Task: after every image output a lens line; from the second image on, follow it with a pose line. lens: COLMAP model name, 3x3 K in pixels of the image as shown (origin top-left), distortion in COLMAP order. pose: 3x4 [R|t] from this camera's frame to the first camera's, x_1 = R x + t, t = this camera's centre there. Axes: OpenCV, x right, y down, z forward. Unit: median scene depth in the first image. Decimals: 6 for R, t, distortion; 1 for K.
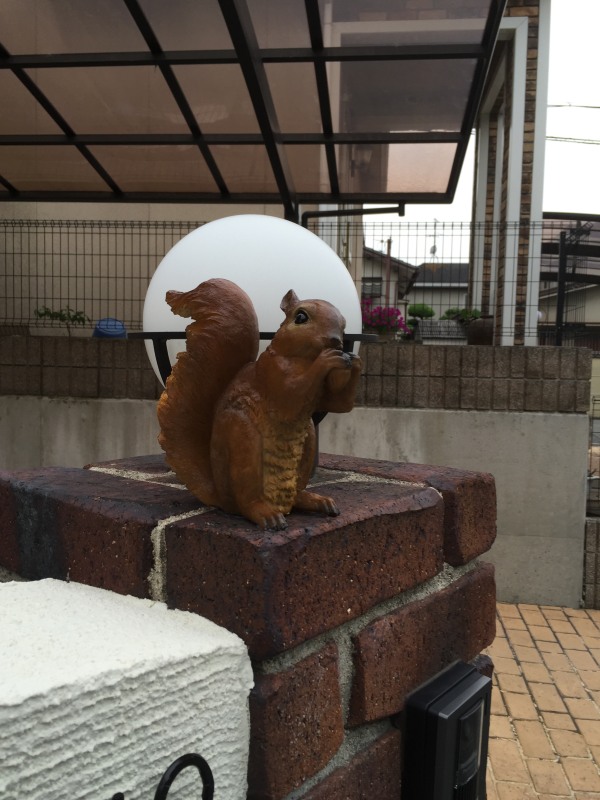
lens RADIAL K [[681.3, 0, 297.8], [0, 681.3, 399.2], [0, 0, 1]] dist [0.080064, -0.114413]
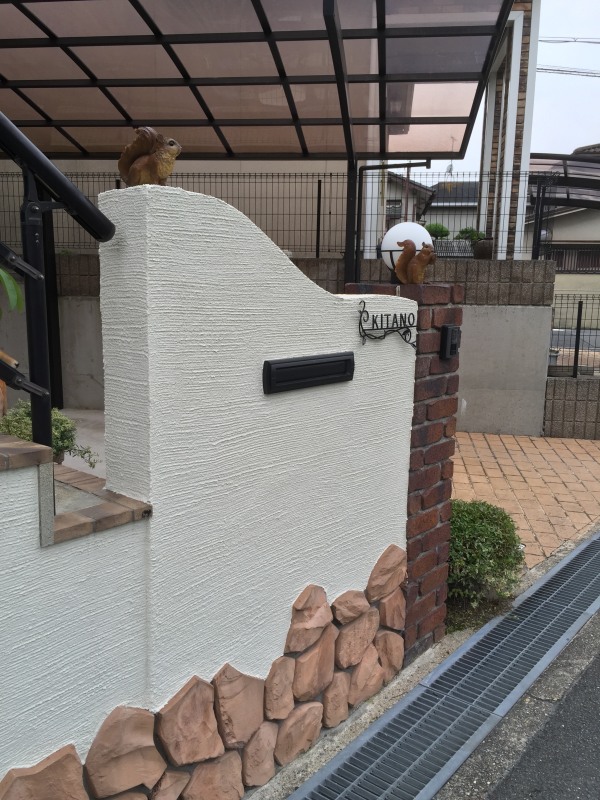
lens RADIAL K [[681.3, 0, 302.6], [0, 681.3, 415.0], [0, 0, 1]] dist [0.080064, -0.114413]
pose [[0.999942, -0.005342, -0.009337, -0.090860], [0.006547, 0.990927, 0.134243, 0.045658], [0.008535, -0.134297, 0.990904, -0.449690]]
